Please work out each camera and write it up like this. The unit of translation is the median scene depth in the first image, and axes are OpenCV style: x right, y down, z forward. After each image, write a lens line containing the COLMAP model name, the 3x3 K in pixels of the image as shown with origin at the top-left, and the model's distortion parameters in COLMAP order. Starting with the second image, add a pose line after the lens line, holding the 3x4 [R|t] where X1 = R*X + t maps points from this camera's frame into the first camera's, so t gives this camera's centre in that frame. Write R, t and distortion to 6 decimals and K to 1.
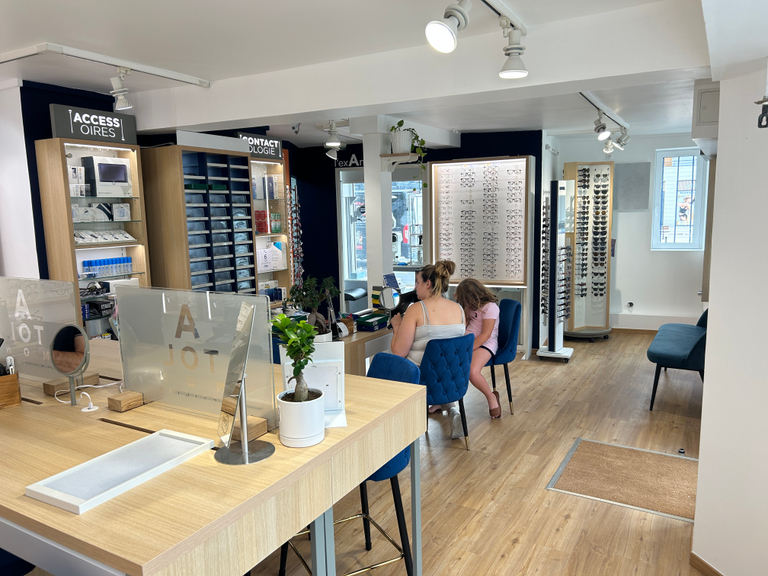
lens RADIAL K [[568.7, 0, 370.1], [0, 568.7, 302.4], [0, 0, 1]] dist [-0.006016, -0.015231]
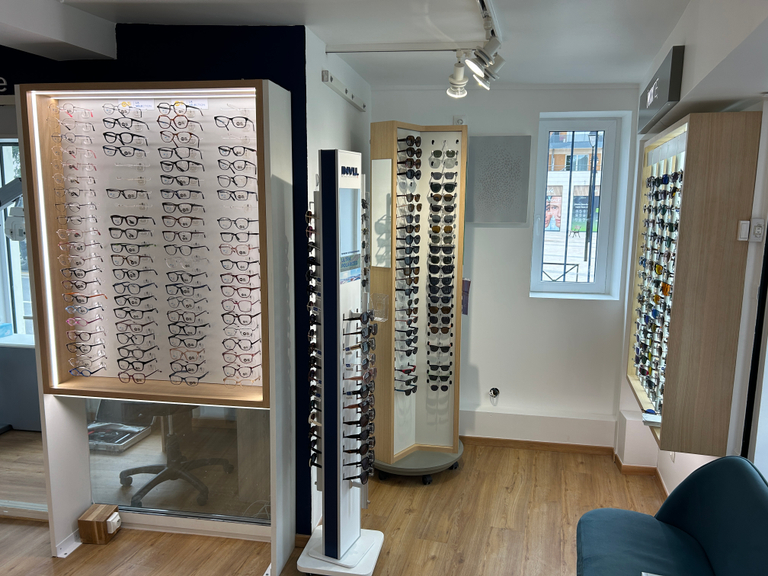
lens RADIAL K [[568.7, 0, 385.7], [0, 568.7, 288.0], [0, 0, 1]] dist [-0.006016, -0.015231]
pose [[0.963404, 0.005036, 0.268007, 0.224594], [-0.001250, 0.999897, -0.014297, -0.098889], [-0.268051, 0.013439, 0.963311, 0.533269]]
